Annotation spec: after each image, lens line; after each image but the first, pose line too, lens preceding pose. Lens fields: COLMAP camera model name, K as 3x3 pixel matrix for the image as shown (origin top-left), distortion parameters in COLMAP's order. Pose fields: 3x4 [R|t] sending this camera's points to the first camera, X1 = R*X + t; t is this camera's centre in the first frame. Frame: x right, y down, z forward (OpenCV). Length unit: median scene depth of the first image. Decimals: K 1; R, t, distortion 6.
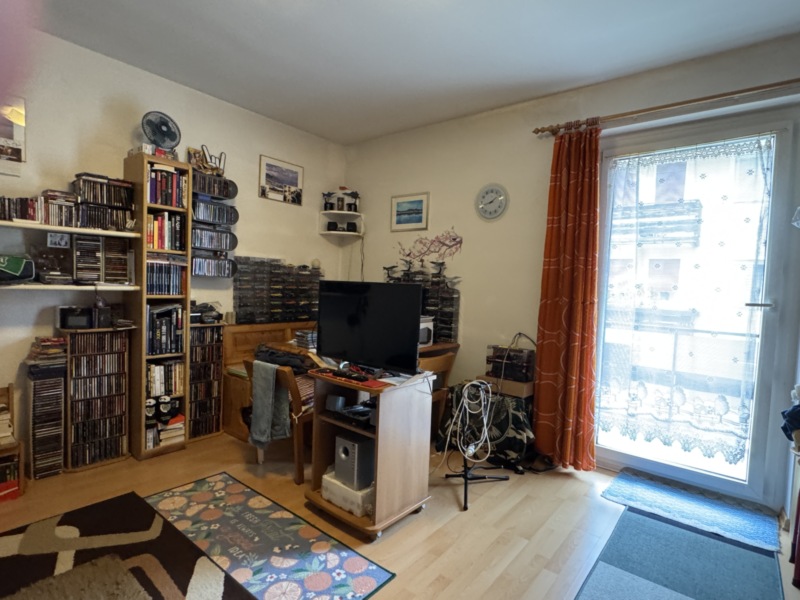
lens RADIAL K [[425.4, 0, 400.0], [0, 425.4, 300.0], [0, 0, 1]] dist [-0.003486, 0.000763]
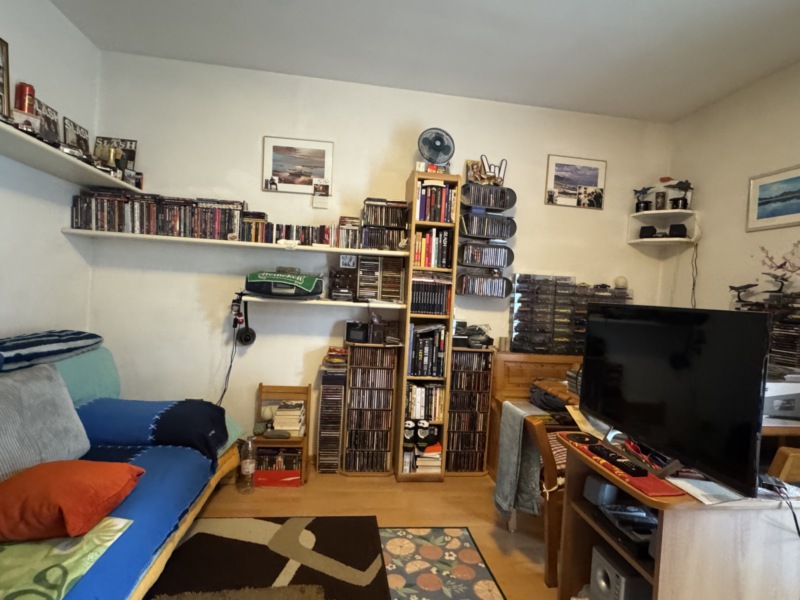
lens RADIAL K [[425.4, 0, 400.0], [0, 425.4, 300.0], [0, 0, 1]] dist [-0.003486, 0.000763]
pose [[0.729431, 0.018337, -0.683808, 0.054817], [-0.055838, 0.997901, -0.032805, -0.009283], [0.681771, 0.062112, 0.728924, 0.257169]]
